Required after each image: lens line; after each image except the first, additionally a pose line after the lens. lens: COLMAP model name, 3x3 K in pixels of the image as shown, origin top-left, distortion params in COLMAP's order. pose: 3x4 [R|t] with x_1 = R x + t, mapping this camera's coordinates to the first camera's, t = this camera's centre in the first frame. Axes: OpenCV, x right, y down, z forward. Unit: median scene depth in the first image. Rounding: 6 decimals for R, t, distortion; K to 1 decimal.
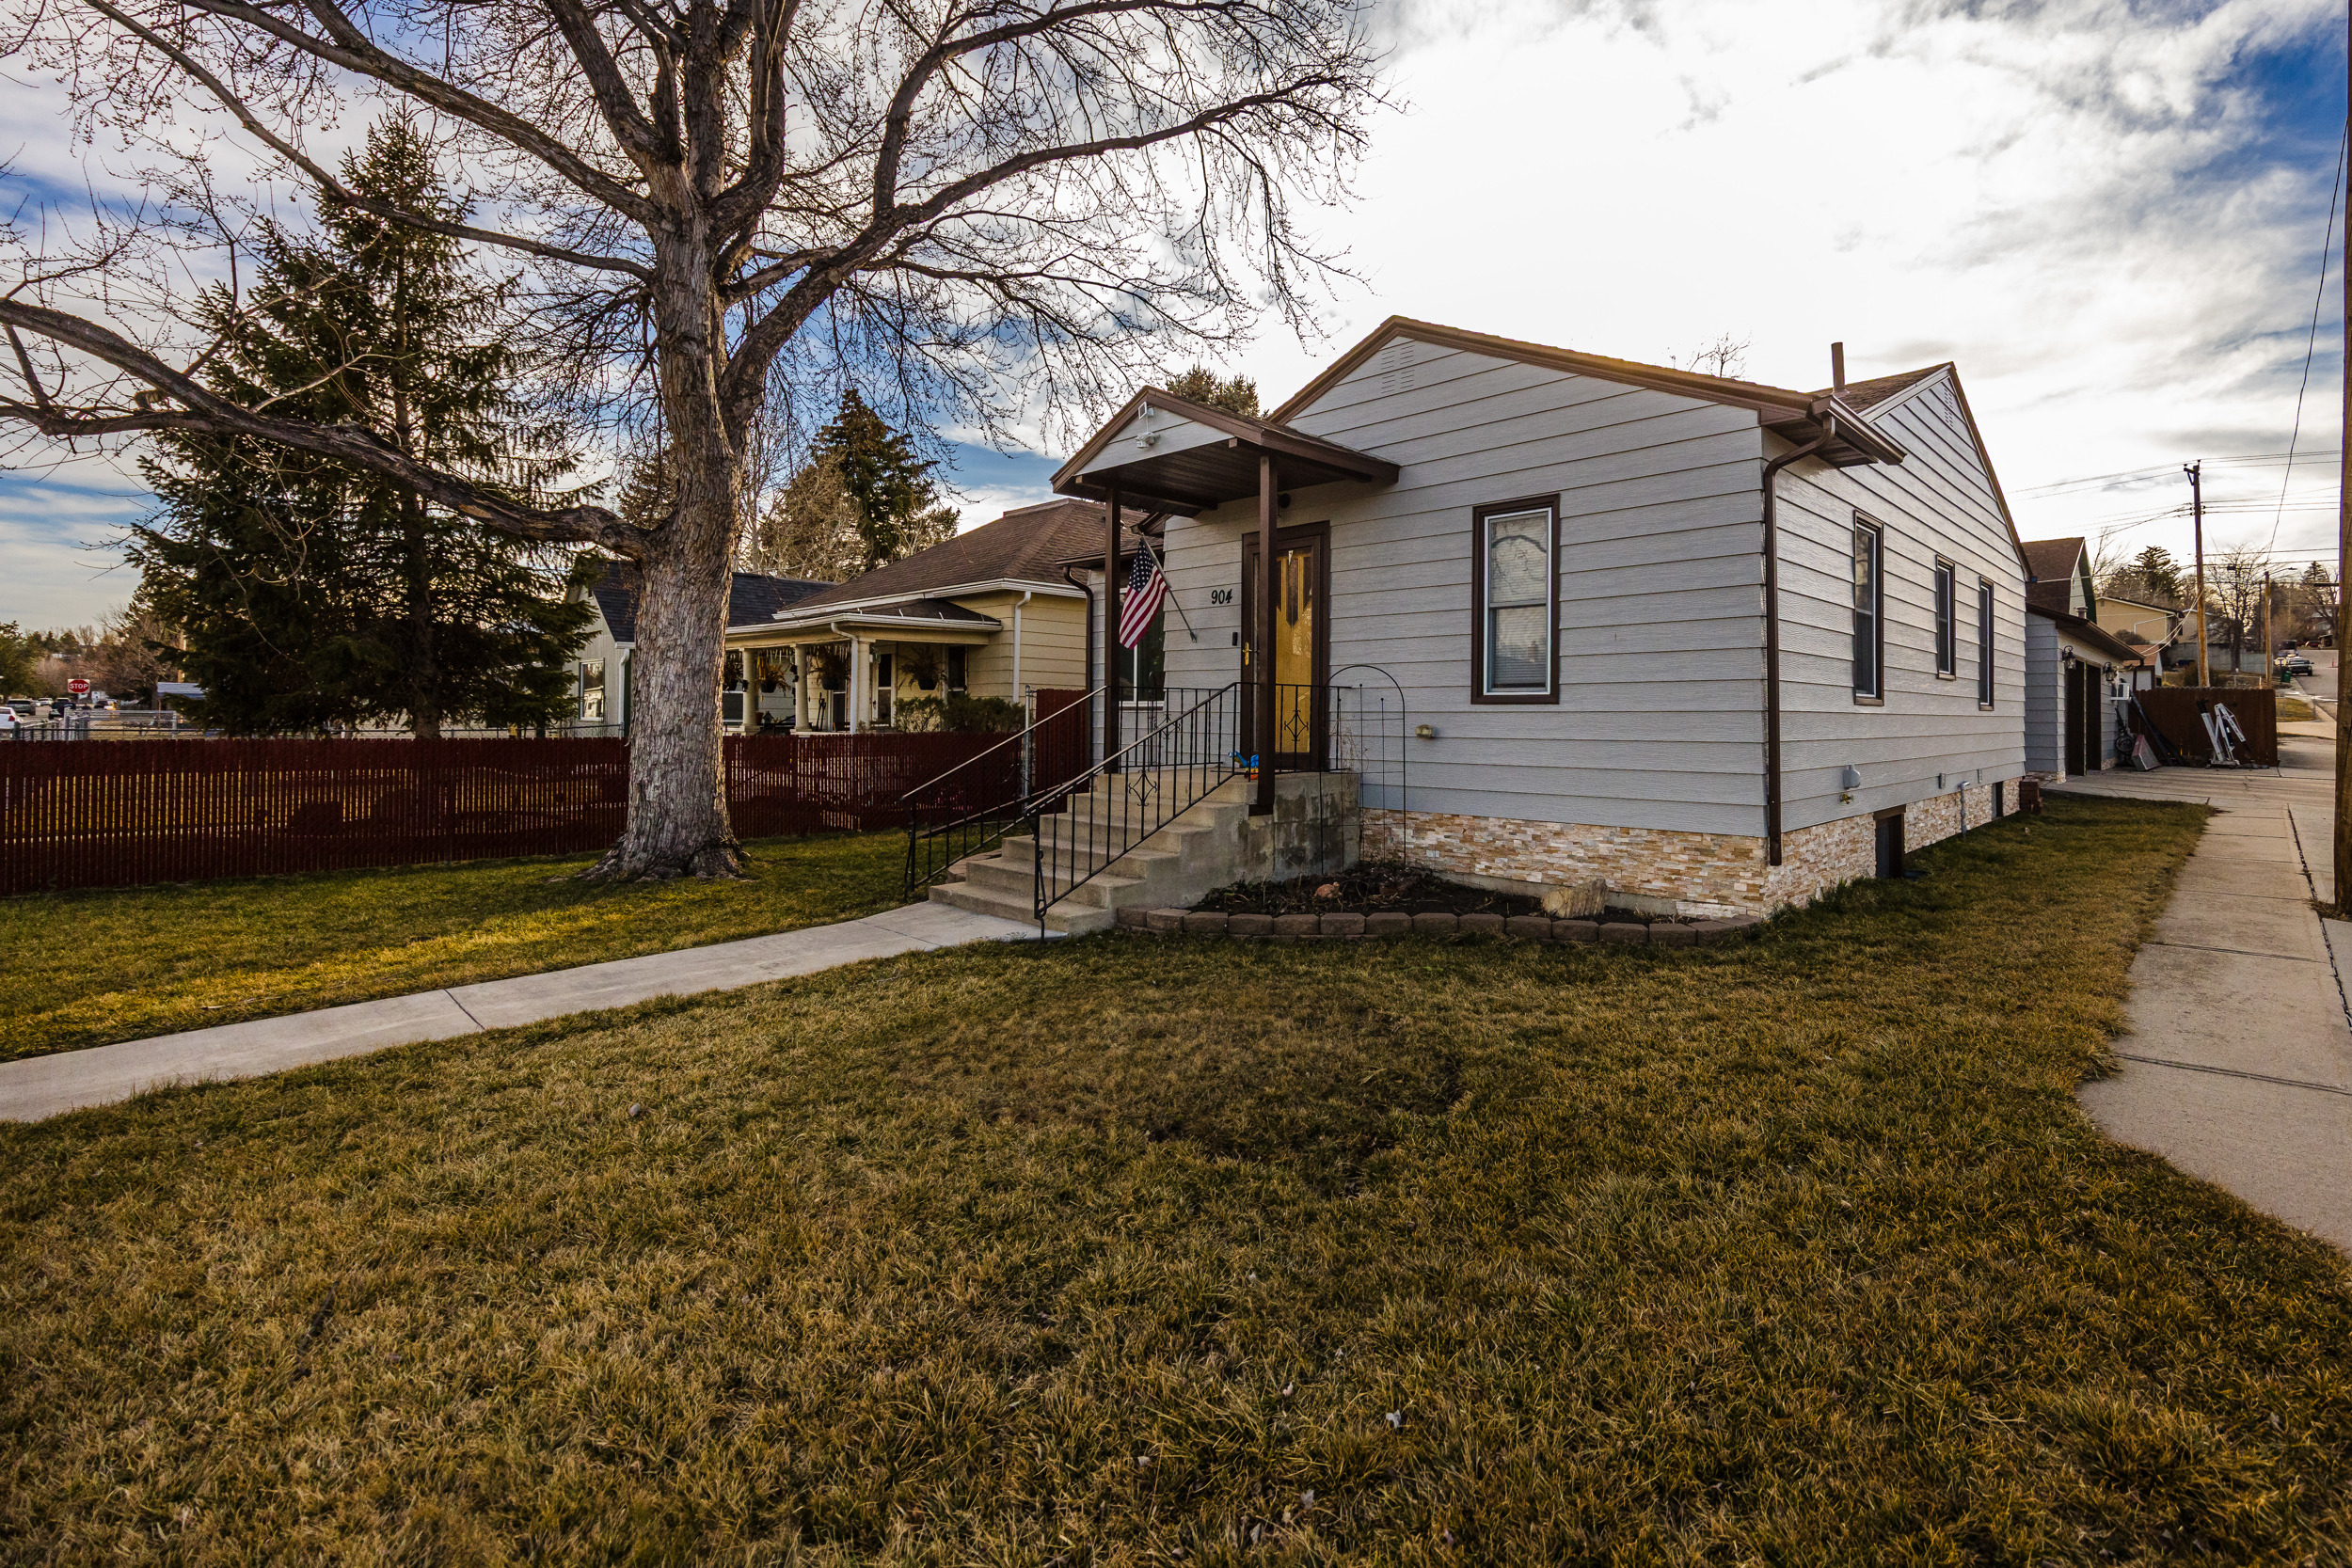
lens RADIAL K [[1039.9, 0, 1411.6], [0, 1039.9, 711.9], [0, 0, 1]] dist [-0.002119, 0.000171]
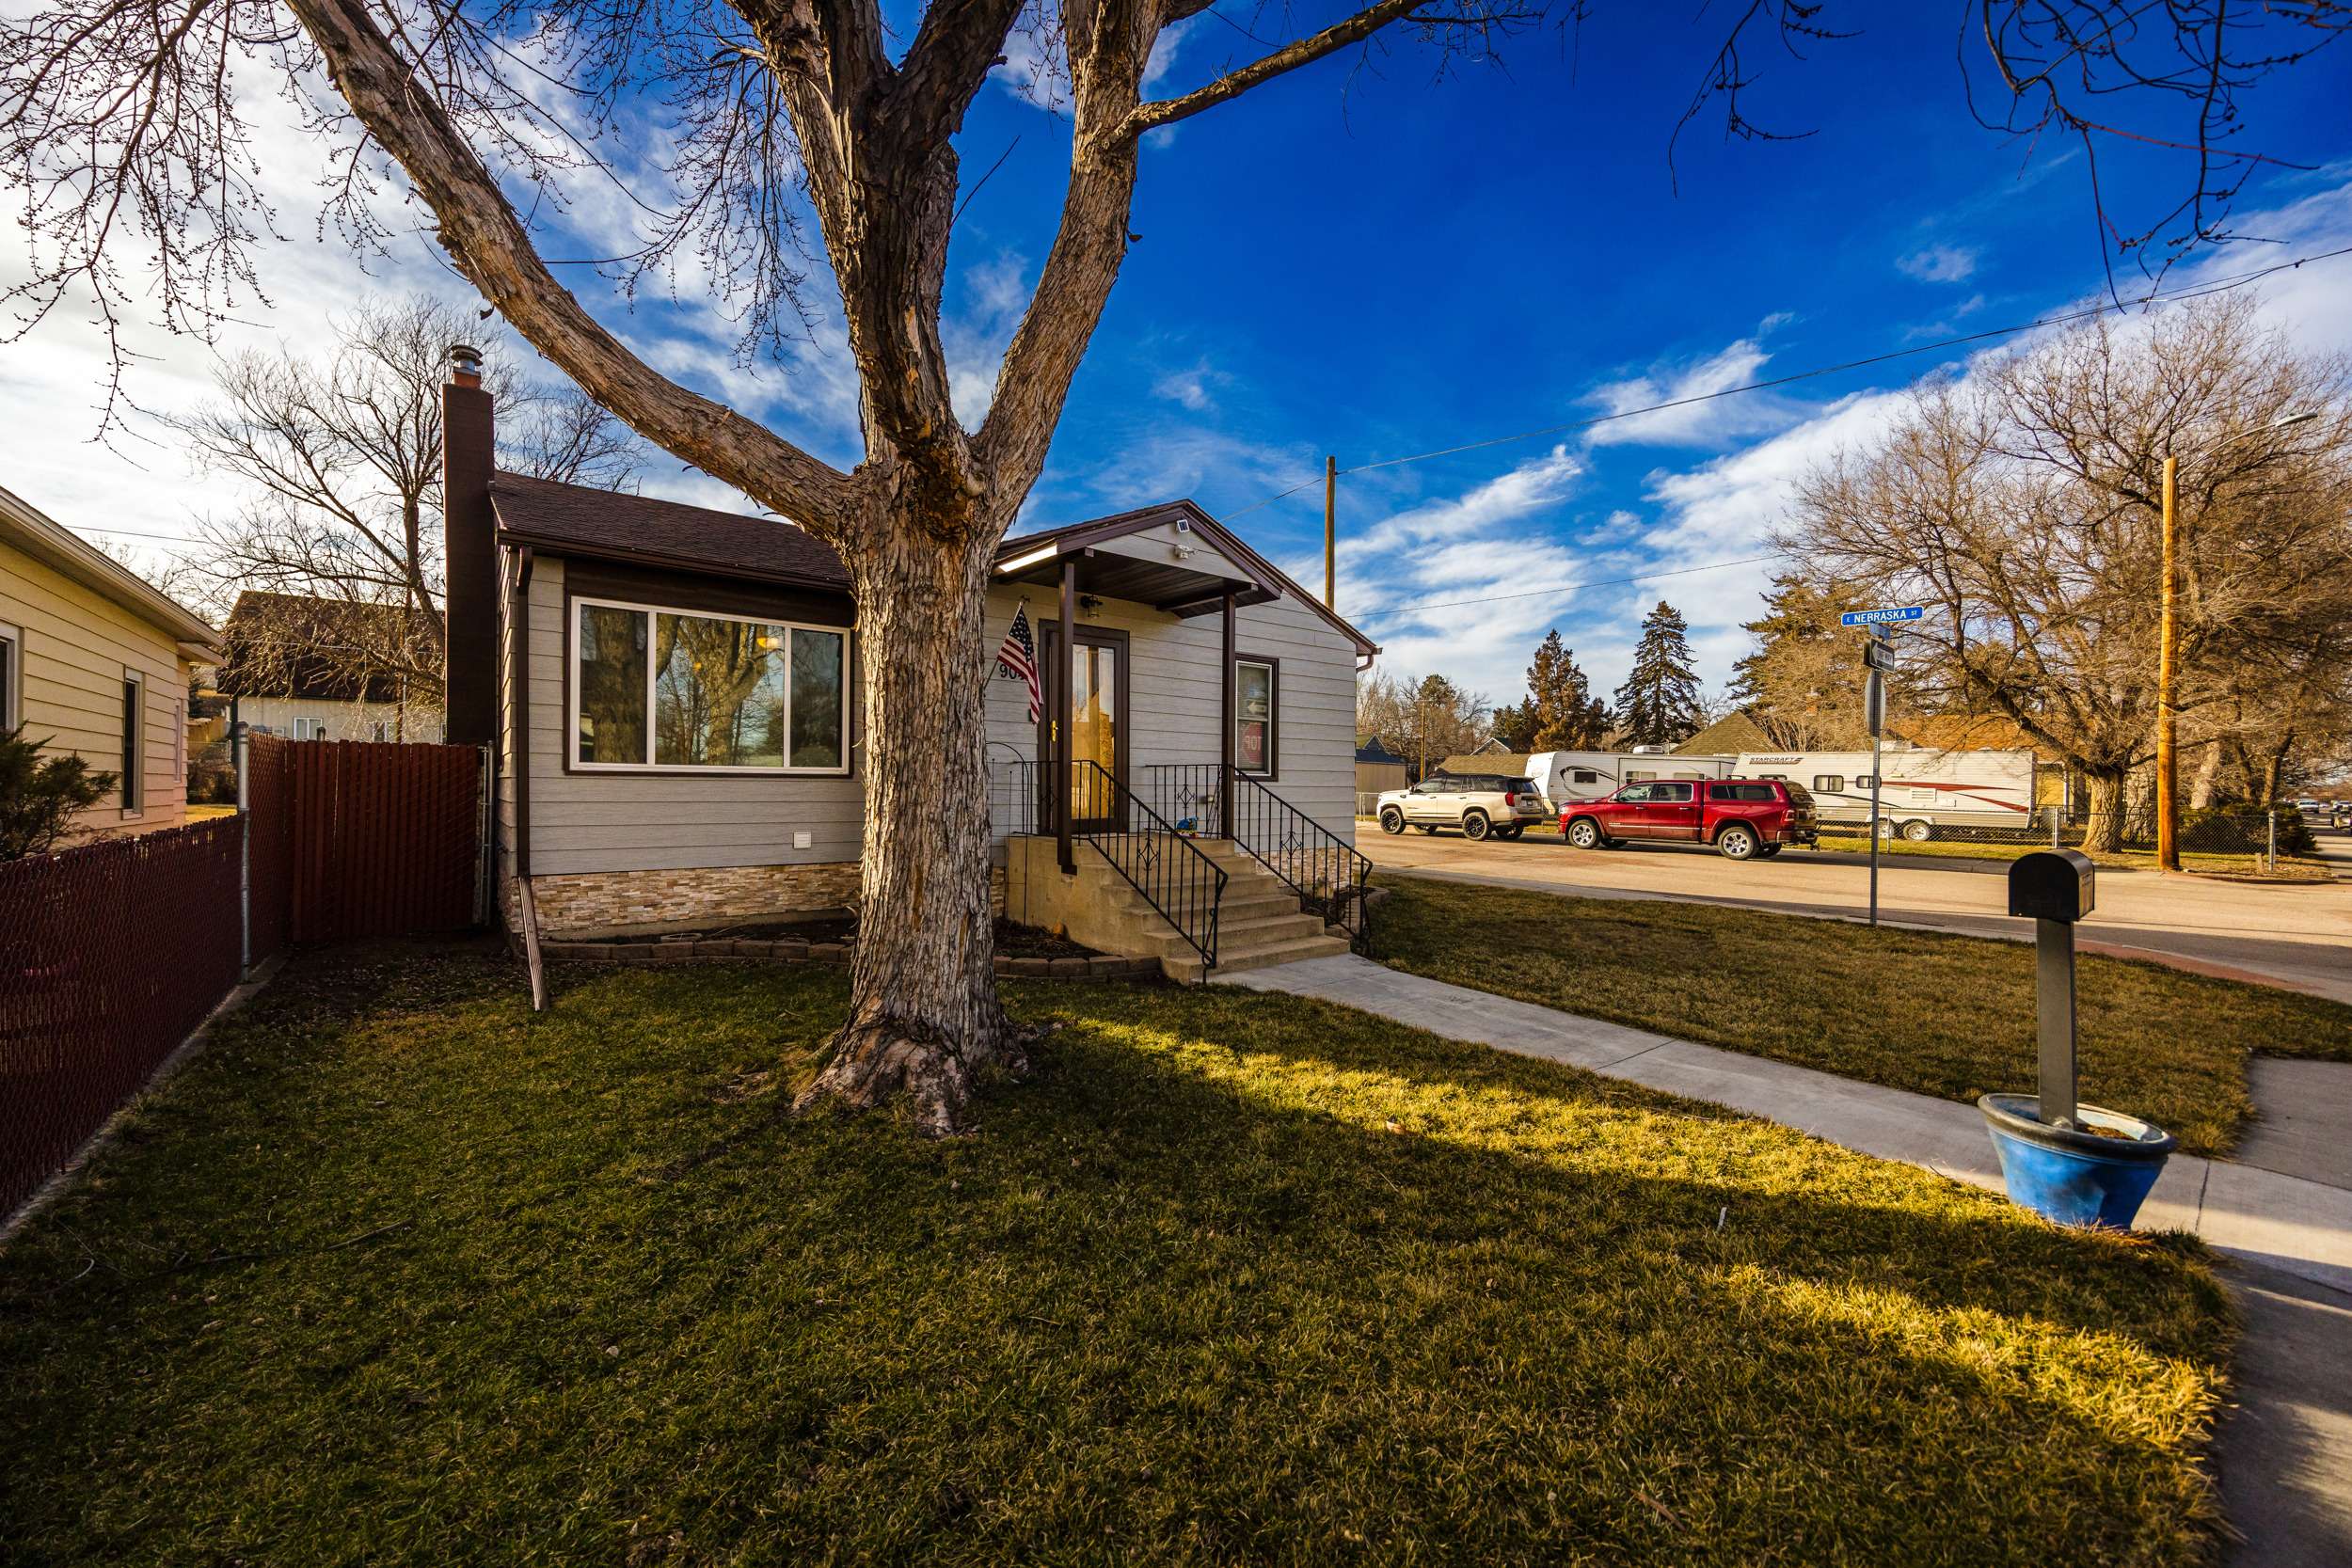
lens RADIAL K [[890.3, 0, 1171.0], [0, 890.3, 783.3], [0, 0, 1]] dist [-0.001496, -0.000096]
pose [[0.206210, -0.000871, 0.978507, -1.252154], [-0.013816, 0.999897, 0.003802, -0.007305], [-0.978410, -0.014303, 0.206177, 0.819100]]
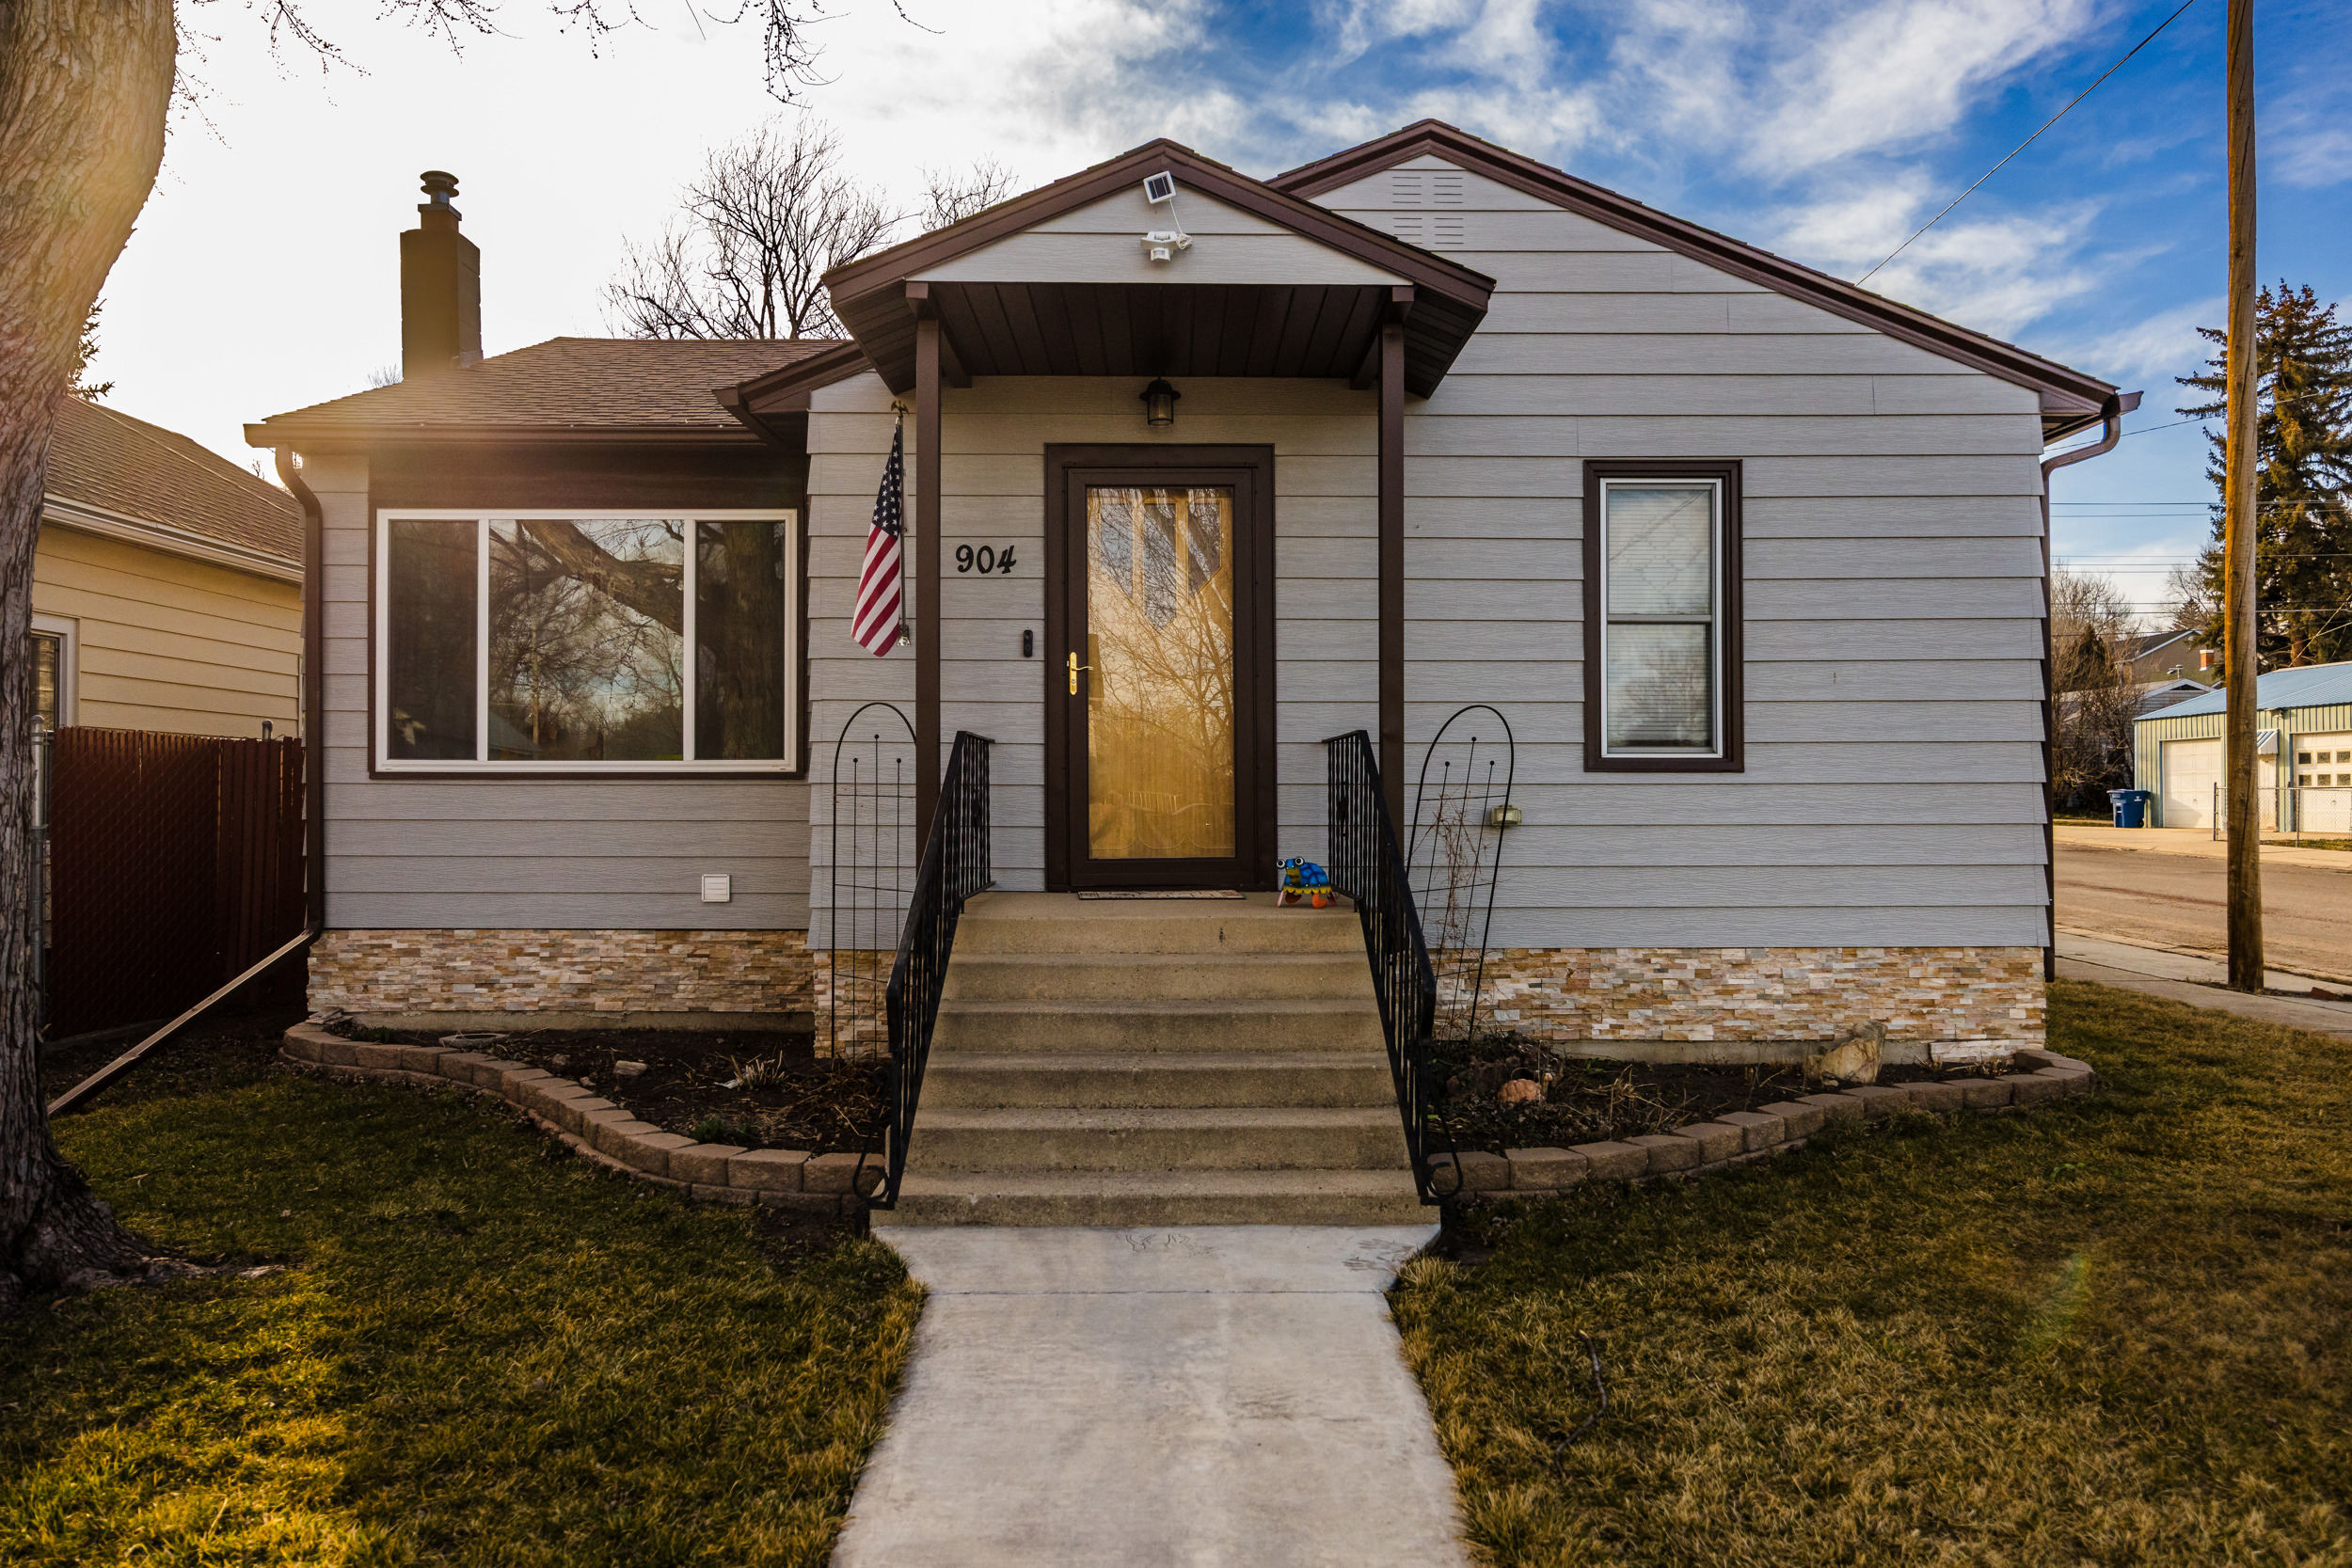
lens RADIAL K [[1664.1, 0, 1189.3], [0, 1664.1, 781.1], [0, 0, 1]] dist [-0.003900, -0.004532]
pose [[0.766729, -0.000200, 0.641971, -0.777325], [0.000645, 1.000000, -0.000459, -0.001490], [-0.641971, 0.000766, 0.766729, 0.379966]]
